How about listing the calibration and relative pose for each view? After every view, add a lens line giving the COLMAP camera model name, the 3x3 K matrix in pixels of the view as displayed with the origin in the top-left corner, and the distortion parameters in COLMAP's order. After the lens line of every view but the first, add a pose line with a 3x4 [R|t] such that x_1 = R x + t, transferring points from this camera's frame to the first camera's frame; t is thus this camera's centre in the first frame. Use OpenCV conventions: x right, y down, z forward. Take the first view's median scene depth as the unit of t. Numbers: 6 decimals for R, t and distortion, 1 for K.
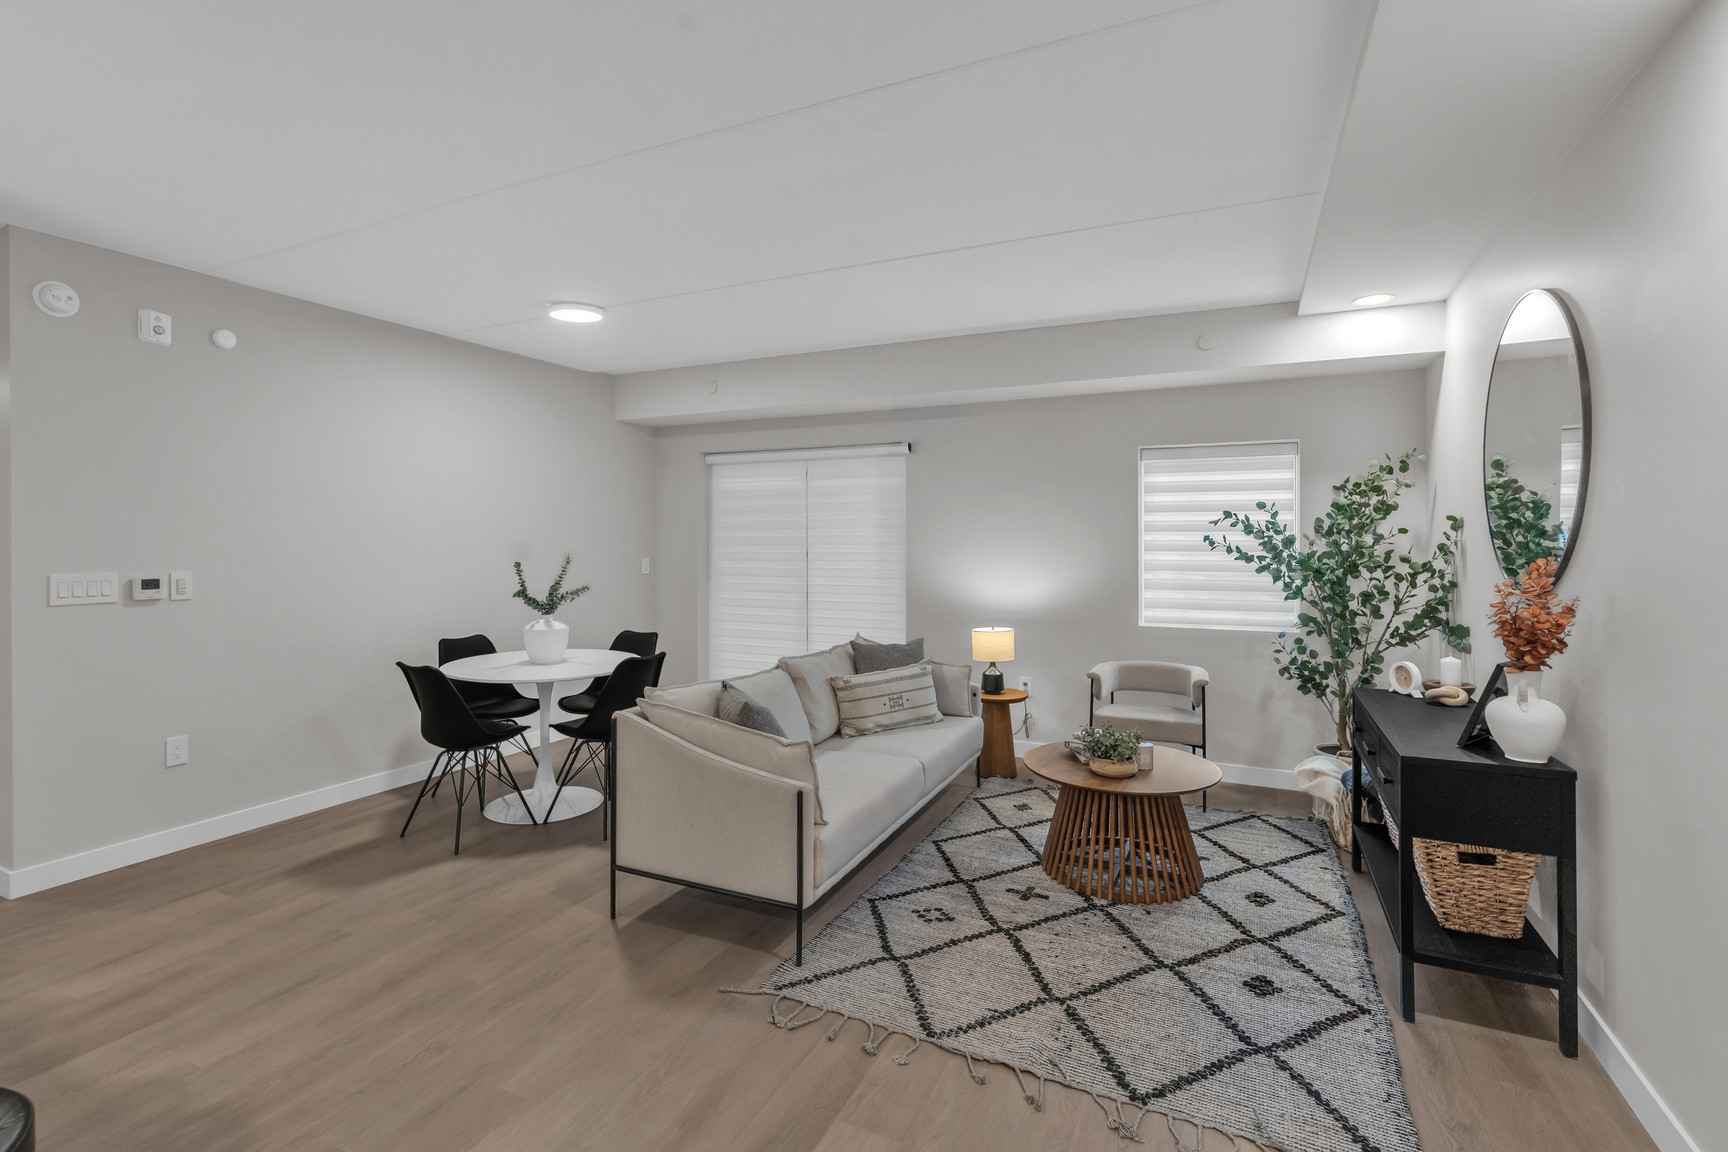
lens RADIAL K [[793.2, 0, 862.8], [0, 793.2, 548.0], [0, 0, 1]] dist [-0.002306, 0.002189]
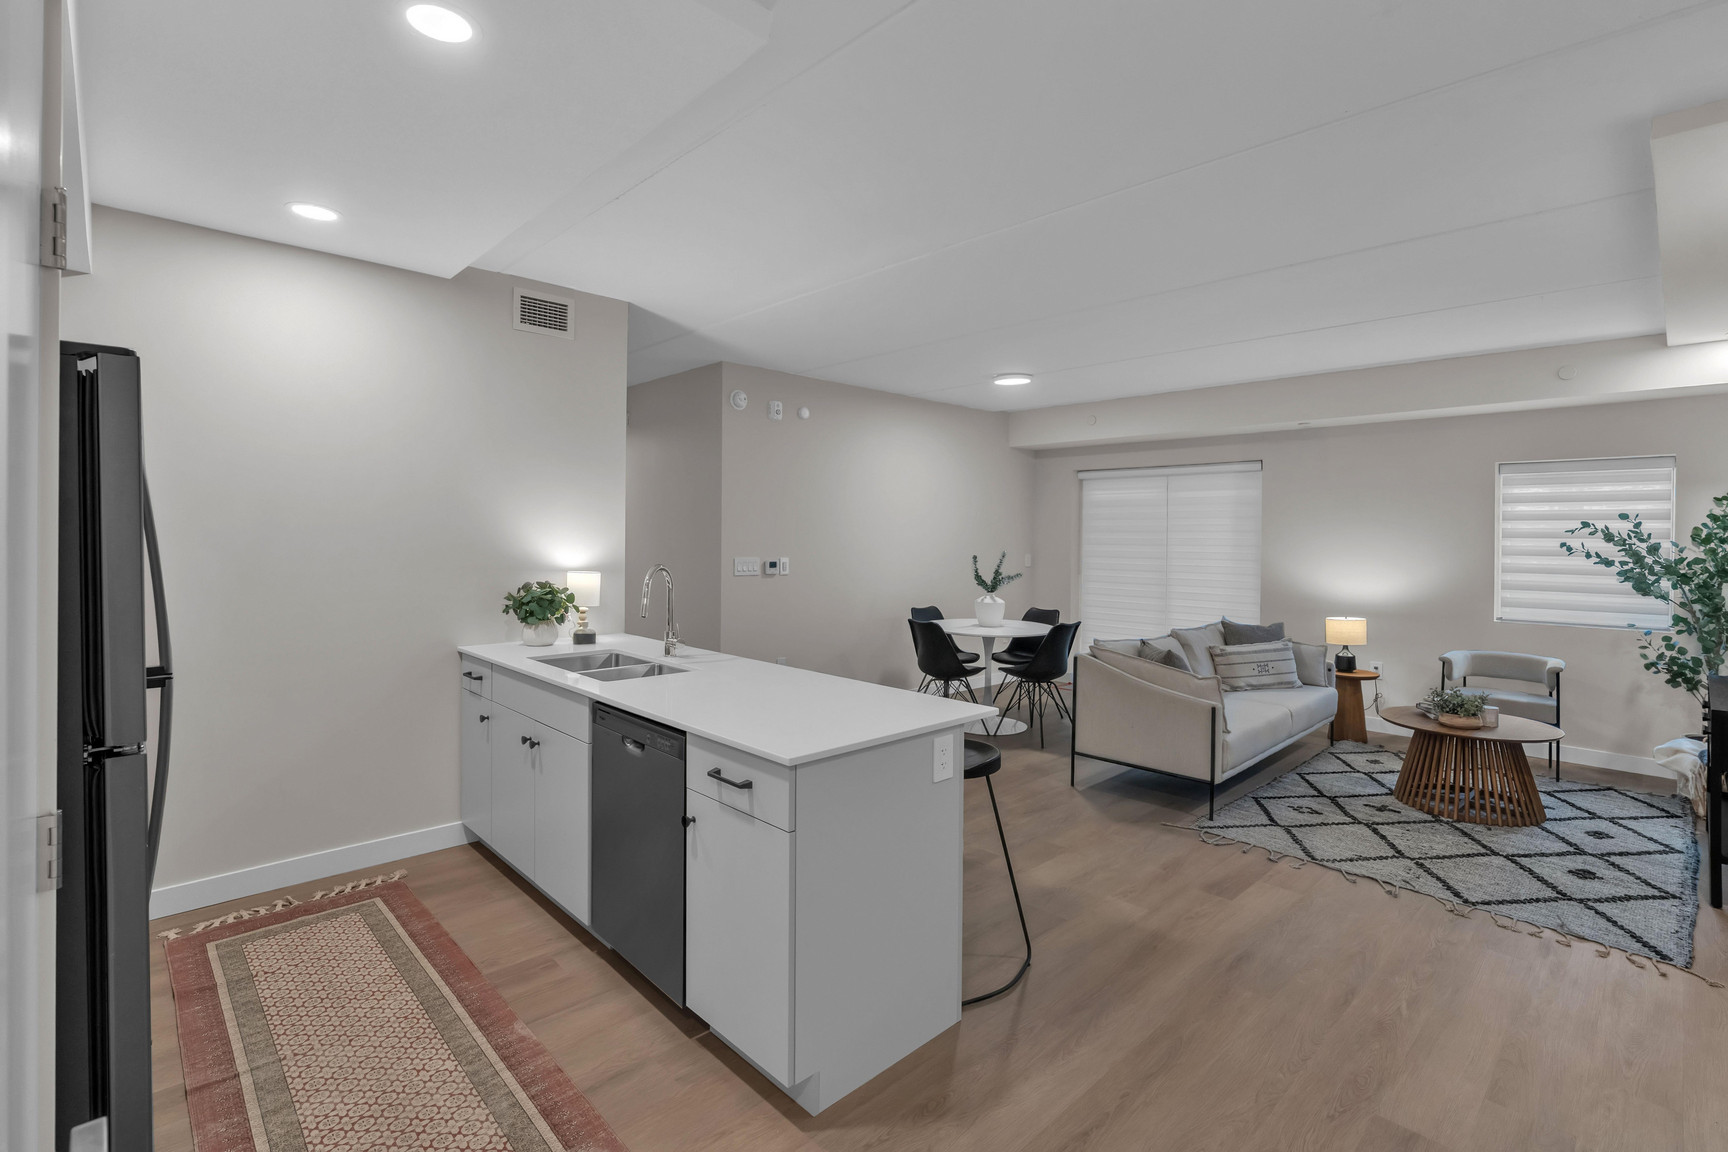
lens RADIAL K [[793.2, 0, 871.5], [0, 793.2, 543.6], [0, 0, 1]] dist [-0.002306, 0.002189]
pose [[0.938310, 0.011496, -0.345603, -0.118417], [-0.012585, 0.999920, -0.000907, 0.000064], [0.345565, 0.005200, 0.938380, -0.457618]]
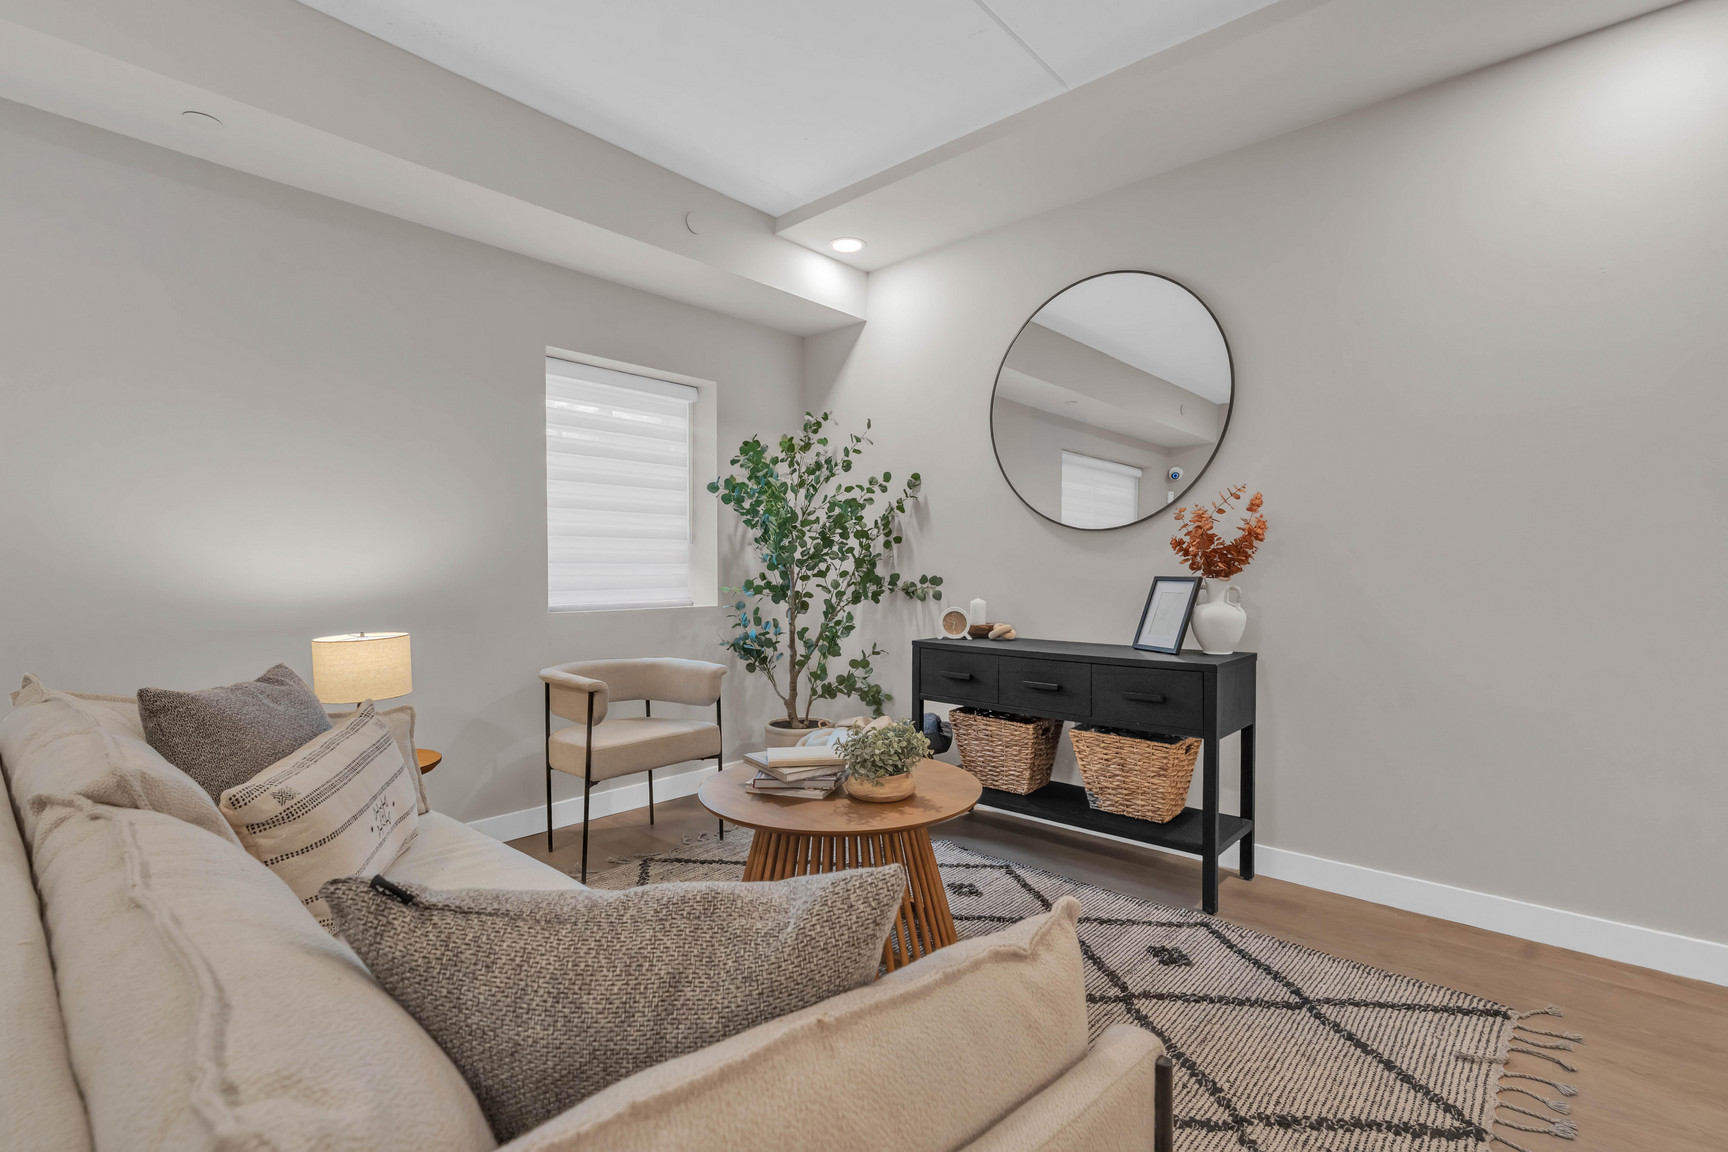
lens RADIAL K [[793.2, 0, 863.4], [0, 793.2, 570.2], [0, 0, 1]] dist [-0.002306, 0.002189]
pose [[0.282260, -0.004230, 0.959329, -0.276404], [0.012748, 0.999919, 0.000658, 0.079448], [-0.959253, 0.012044, 0.282291, 0.692143]]
